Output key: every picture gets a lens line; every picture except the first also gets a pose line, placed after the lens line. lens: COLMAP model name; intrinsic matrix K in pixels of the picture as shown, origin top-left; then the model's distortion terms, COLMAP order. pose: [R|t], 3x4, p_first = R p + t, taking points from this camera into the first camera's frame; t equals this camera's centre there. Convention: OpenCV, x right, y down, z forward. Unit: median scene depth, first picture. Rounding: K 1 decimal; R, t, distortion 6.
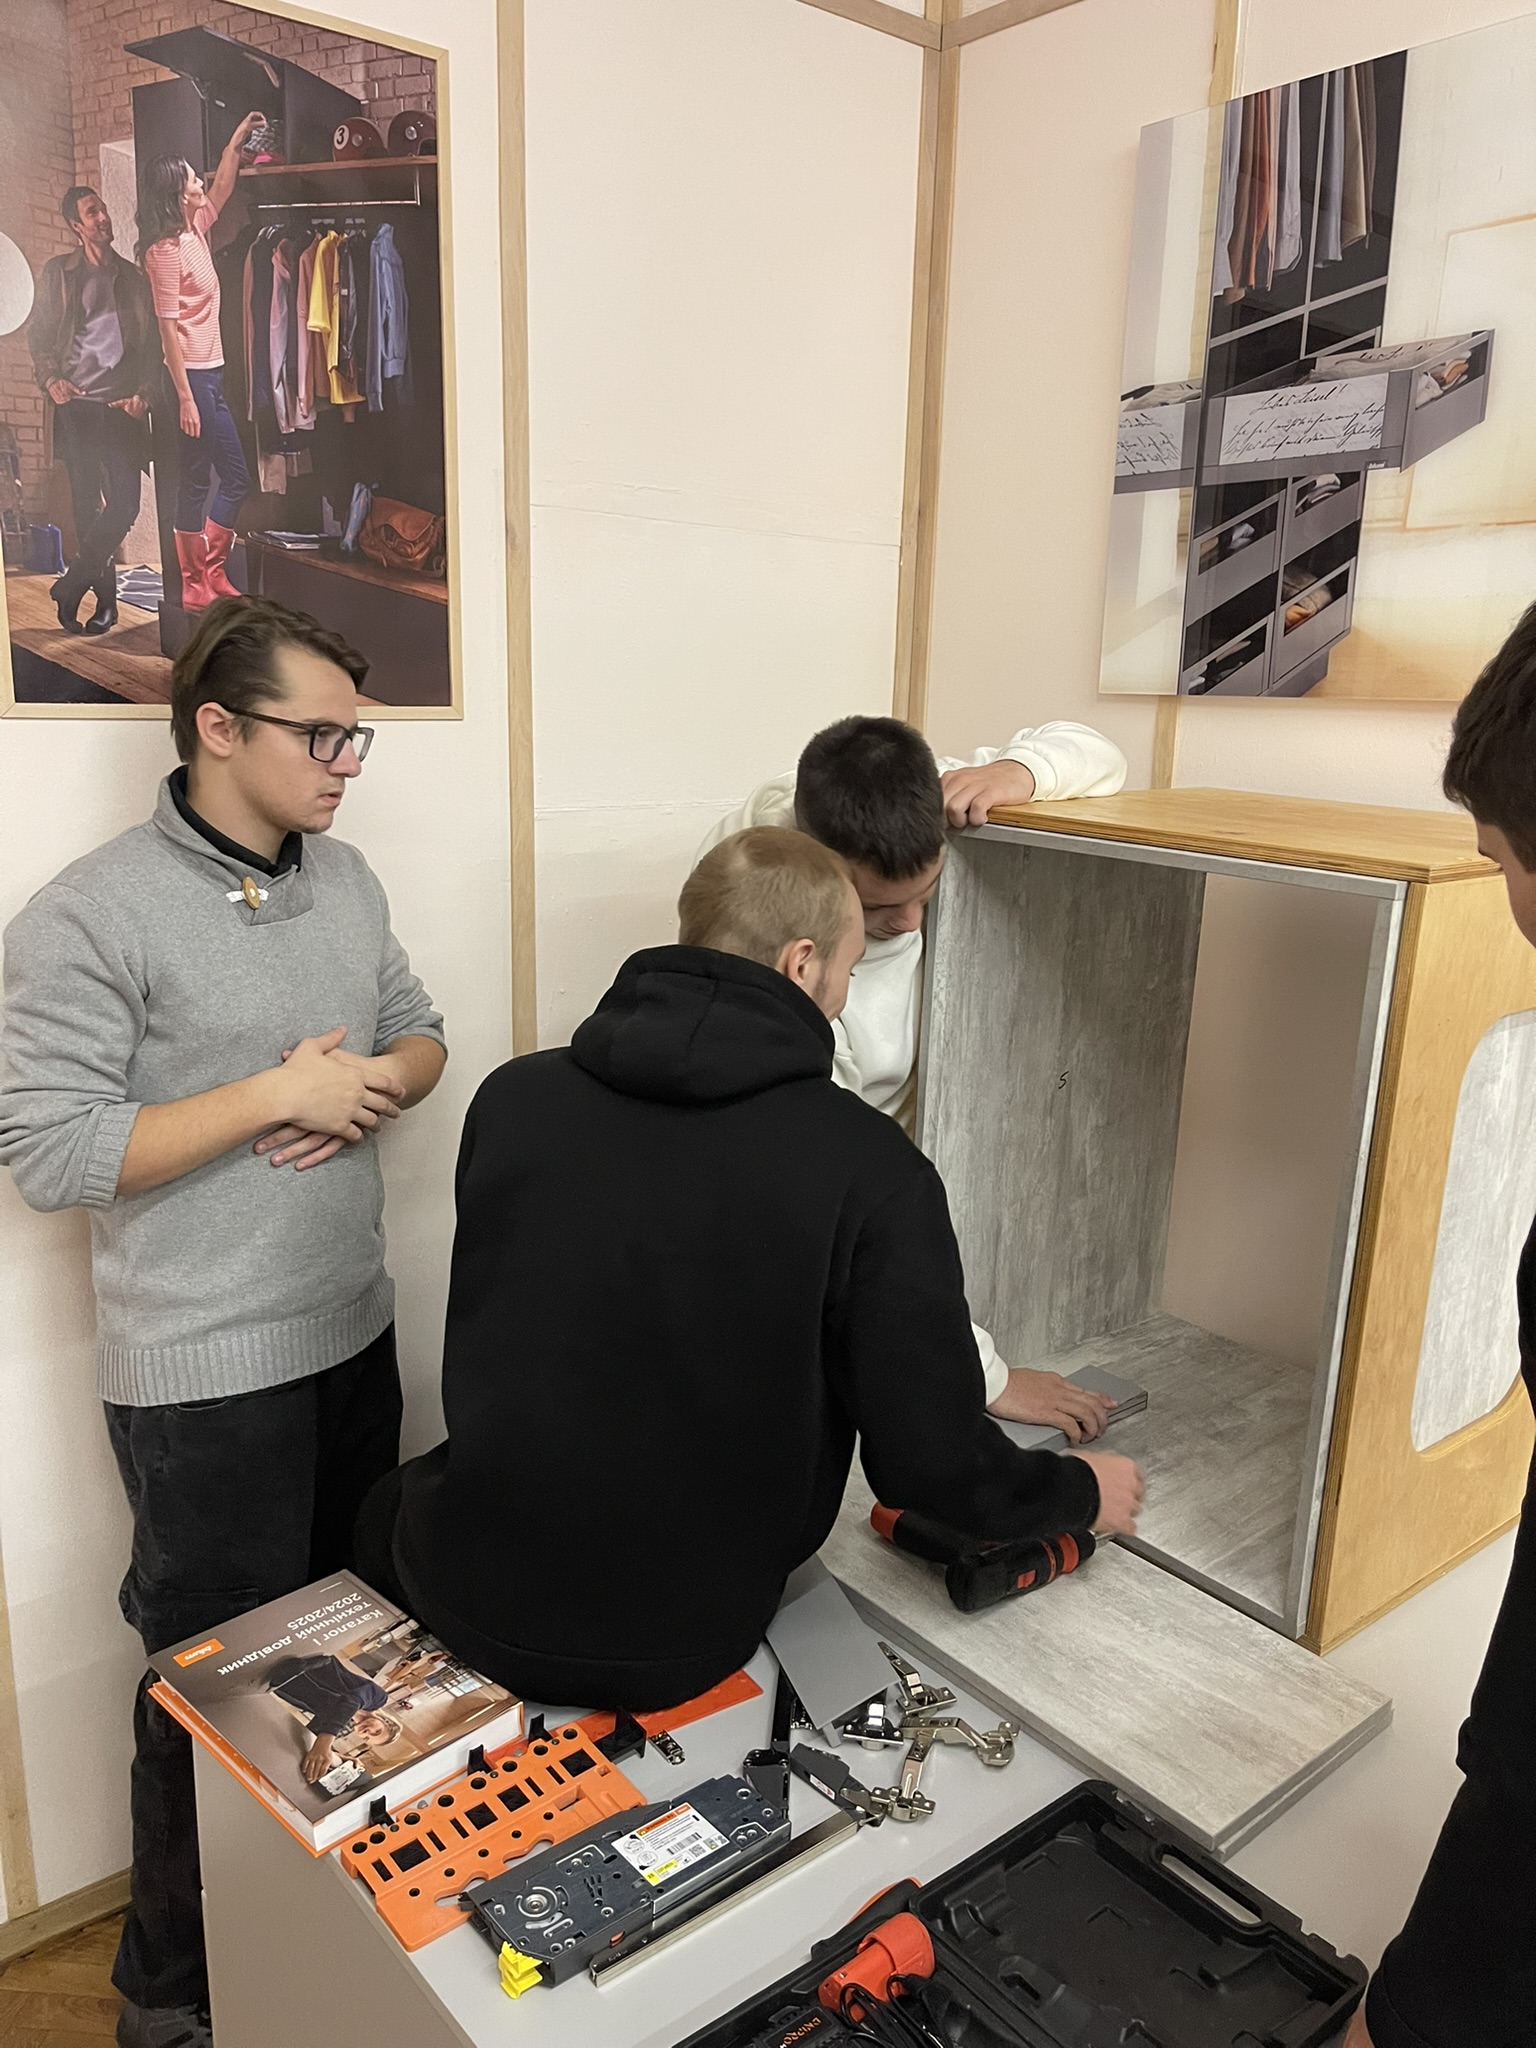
lens RADIAL K [[1547.2, 0, 774.7], [0, 1547.2, 1024.3], [0, 0, 1]] dist [0.051741, -0.073756]
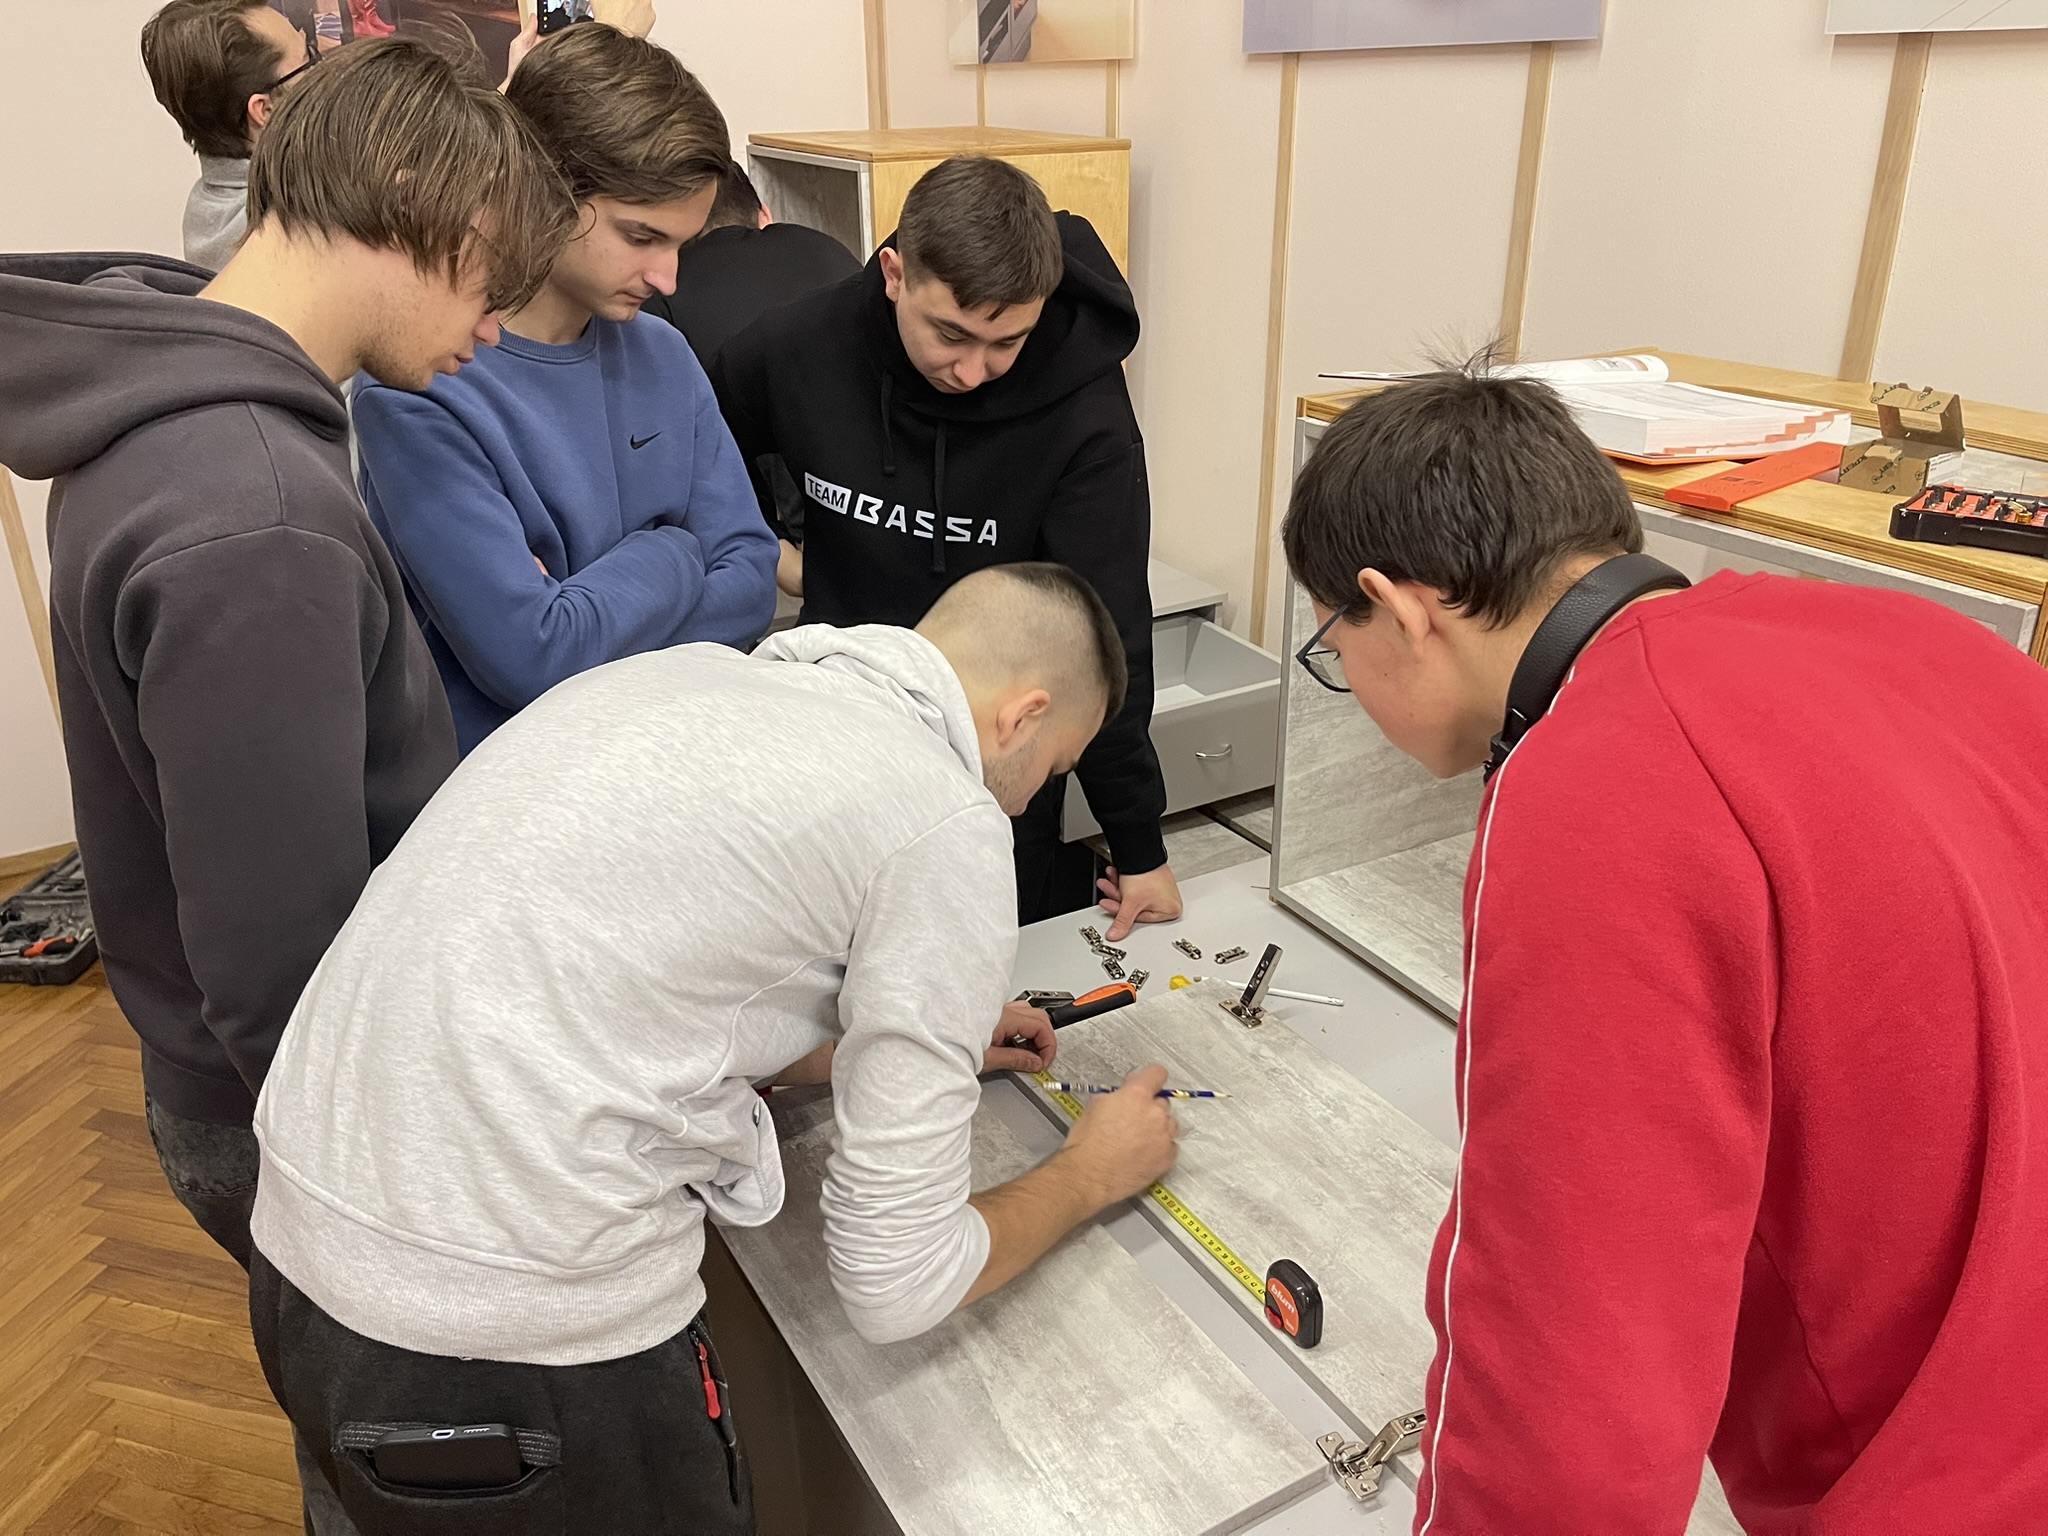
lens RADIAL K [[1547.2, 0, 1008.0], [0, 1547.2, 770.1], [0, 0, 1]] dist [0.051741, -0.073756]
pose [[0.984374, 0.031811, -0.173195, 0.695340], [0.003702, 0.979591, 0.200968, 0.198331], [0.176053, -0.198468, 0.964166, -0.755659]]
